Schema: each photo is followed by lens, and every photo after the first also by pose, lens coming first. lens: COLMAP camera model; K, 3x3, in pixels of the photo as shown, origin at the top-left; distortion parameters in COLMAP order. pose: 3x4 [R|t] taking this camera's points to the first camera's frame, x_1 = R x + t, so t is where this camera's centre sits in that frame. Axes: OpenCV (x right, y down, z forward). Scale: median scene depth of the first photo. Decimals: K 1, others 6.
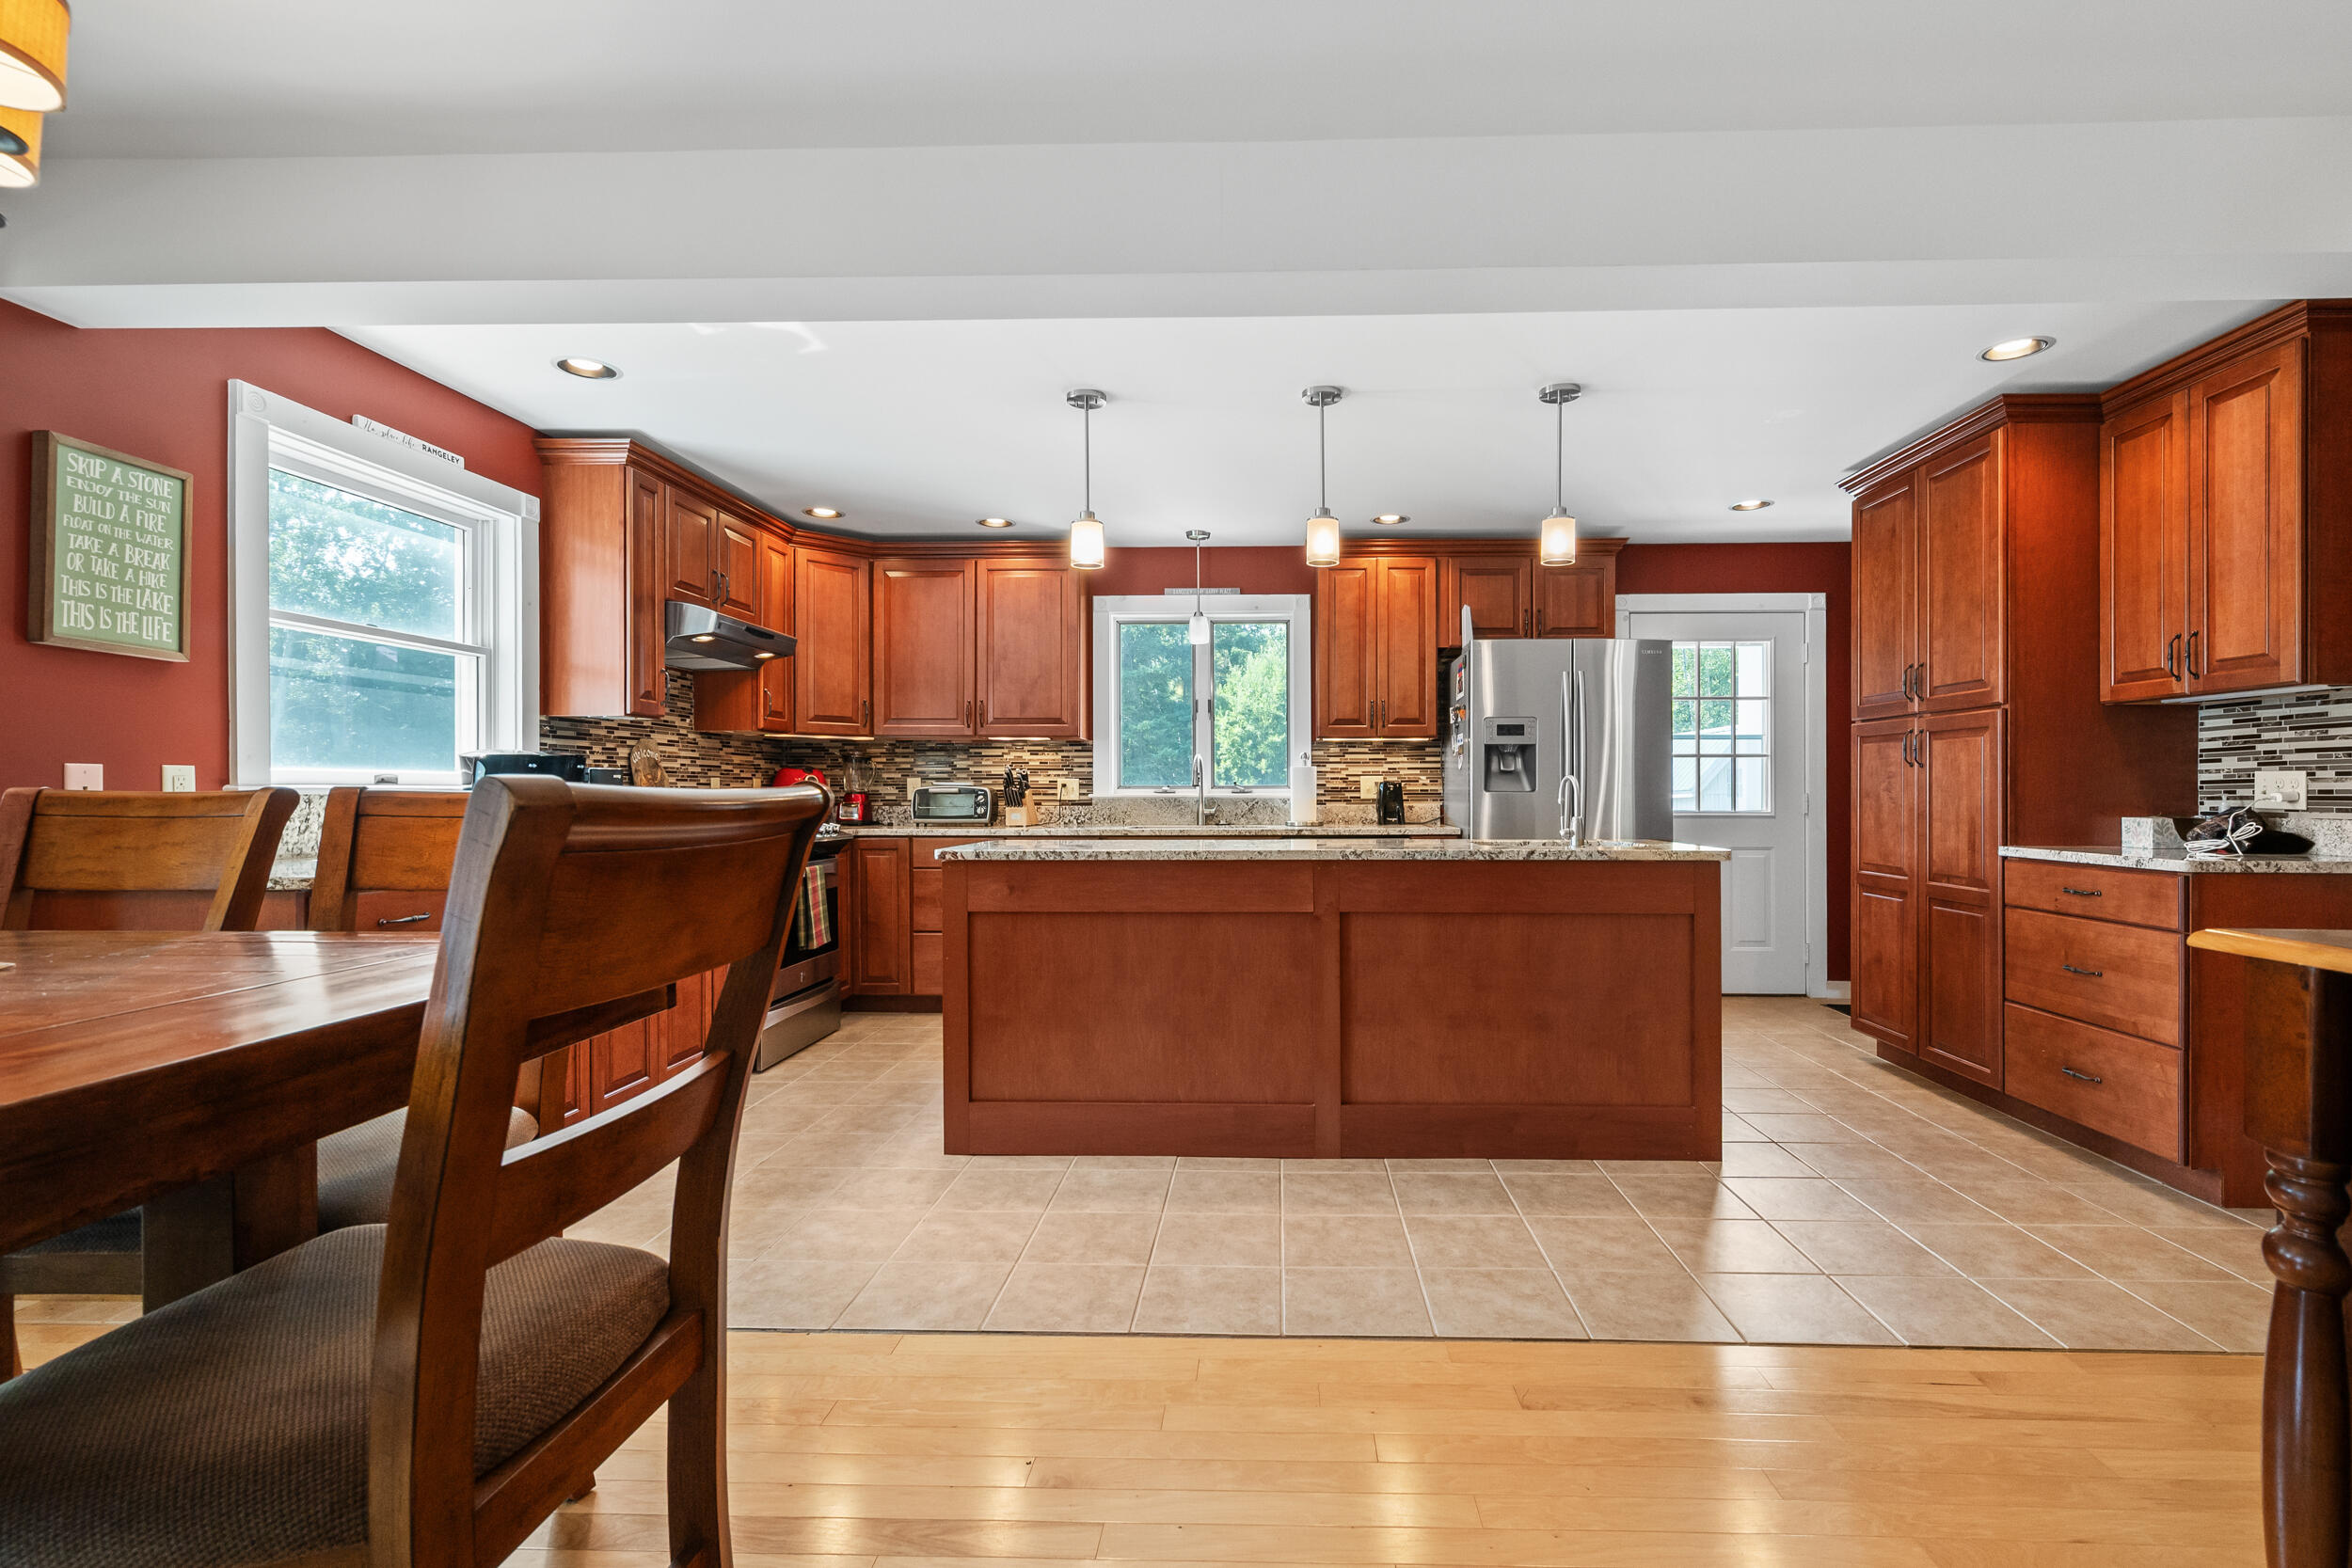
lens RADIAL K [[1062.4, 0, 1234.4], [0, 1062.4, 796.2], [0, 0, 1]] dist [-0.000850, -0.000217]
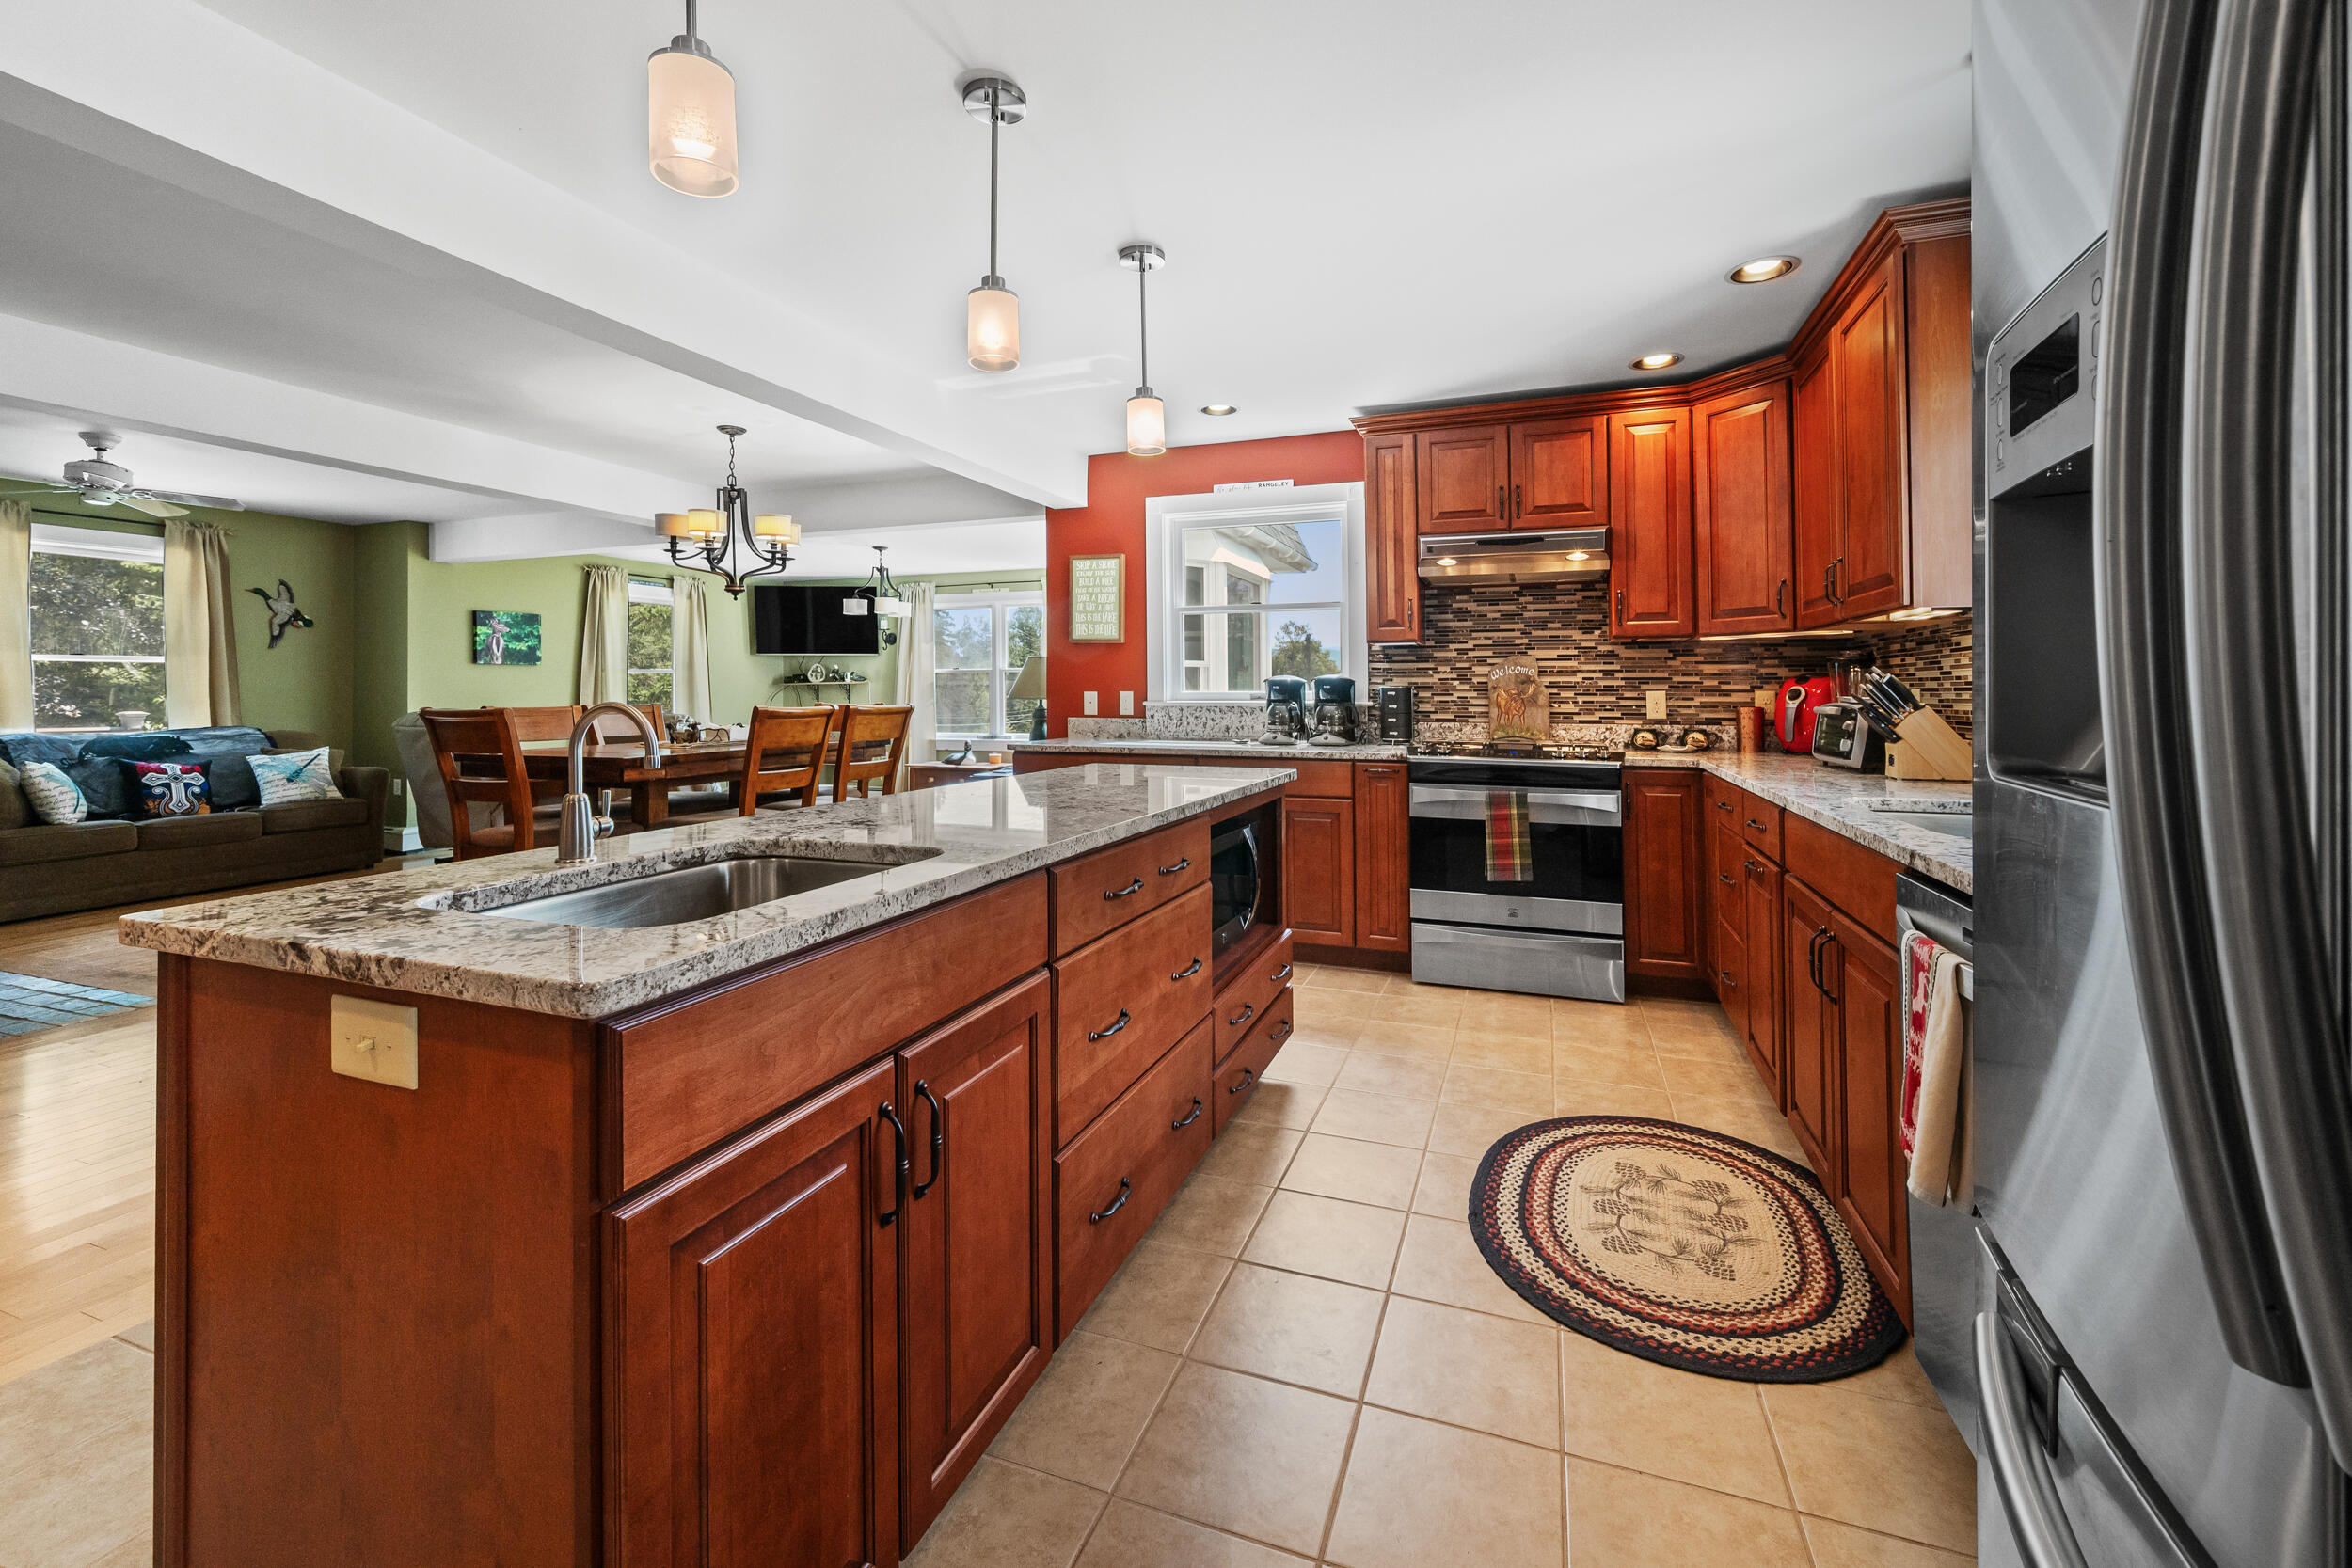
lens RADIAL K [[969.4, 0, 1195.6], [0, 969.4, 685.1], [0, 0, 1]] dist [-0.004070, 0.001967]
pose [[-0.308745, -0.004525, -0.951134, 0.443798], [-0.003607, 0.999987, -0.003586, -0.019711], [0.951138, 0.002323, -0.308757, 0.958221]]
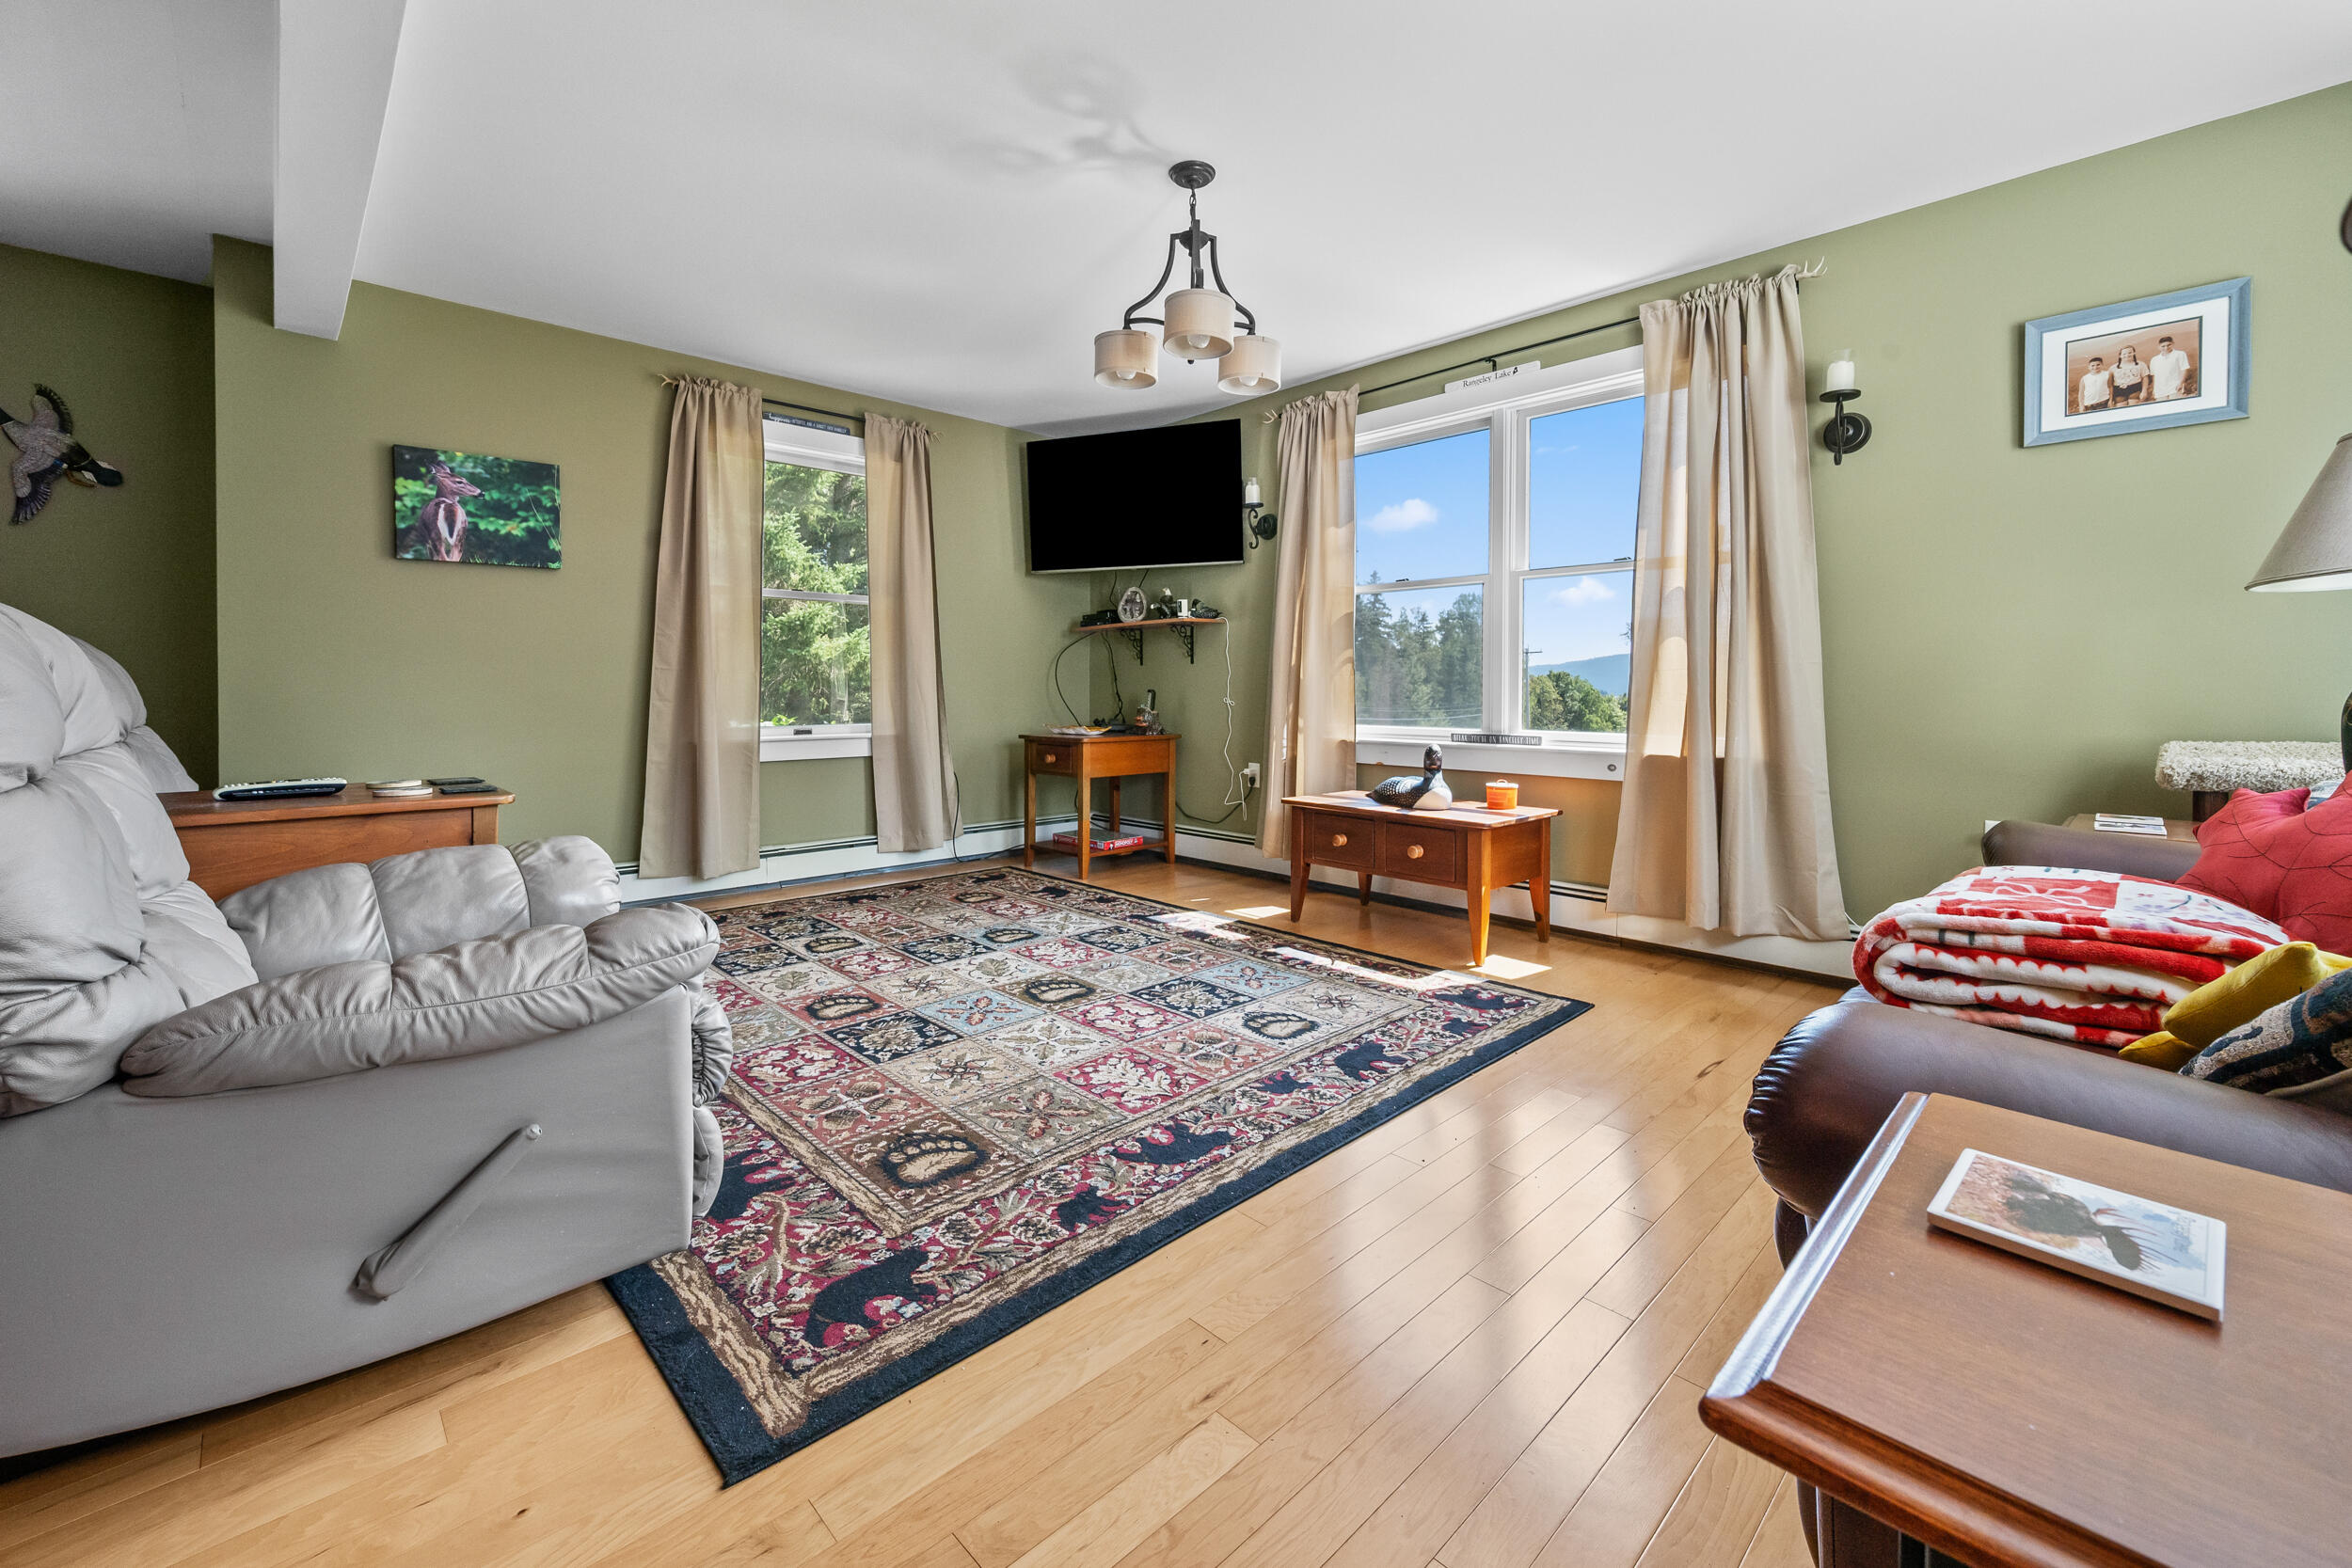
lens RADIAL K [[957.5, 0, 1194.3], [0, 957.5, 704.7], [0, 0, 1]] dist [0.006917, -0.001952]
pose [[-0.689203, 0.014434, -0.724424, -0.579029], [-0.004992, 0.999683, 0.024667, 0.034989], [0.724551, 0.020617, -0.688913, 0.312406]]
